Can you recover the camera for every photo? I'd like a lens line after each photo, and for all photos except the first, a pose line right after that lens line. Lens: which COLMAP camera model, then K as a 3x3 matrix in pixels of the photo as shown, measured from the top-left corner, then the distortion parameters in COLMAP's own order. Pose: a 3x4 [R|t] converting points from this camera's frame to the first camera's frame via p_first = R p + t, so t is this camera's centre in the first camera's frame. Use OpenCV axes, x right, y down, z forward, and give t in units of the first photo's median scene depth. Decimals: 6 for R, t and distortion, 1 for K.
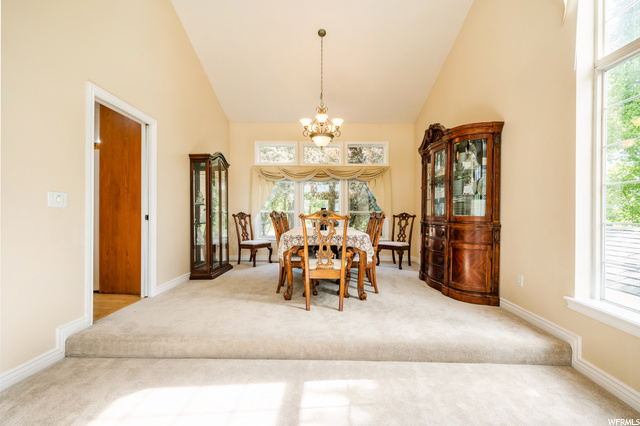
lens RADIAL K [[403.1, 0, 320.0], [0, 403.1, 213.0], [0, 0, 1]] dist [0.002718, 0.000269]
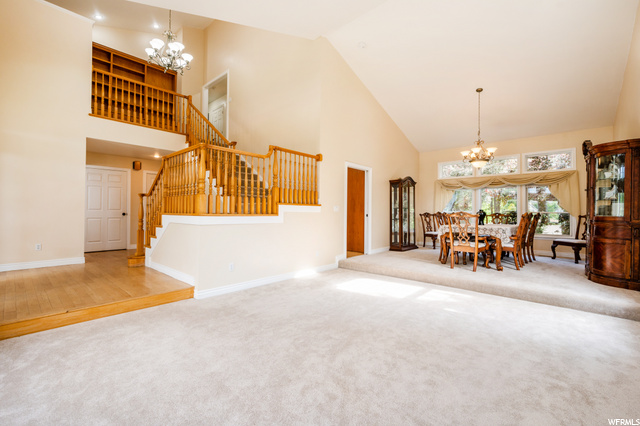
lens RADIAL K [[275.3, 0, 320.0], [0, 275.3, 213.0], [0, 0, 1]] dist [0.001313, 0.000233]
pose [[0.838943, 0.002323, -0.544214, 0.075340], [-0.002354, 0.999997, 0.000640, -0.001098], [0.544214, 0.000744, 0.838946, -0.174404]]
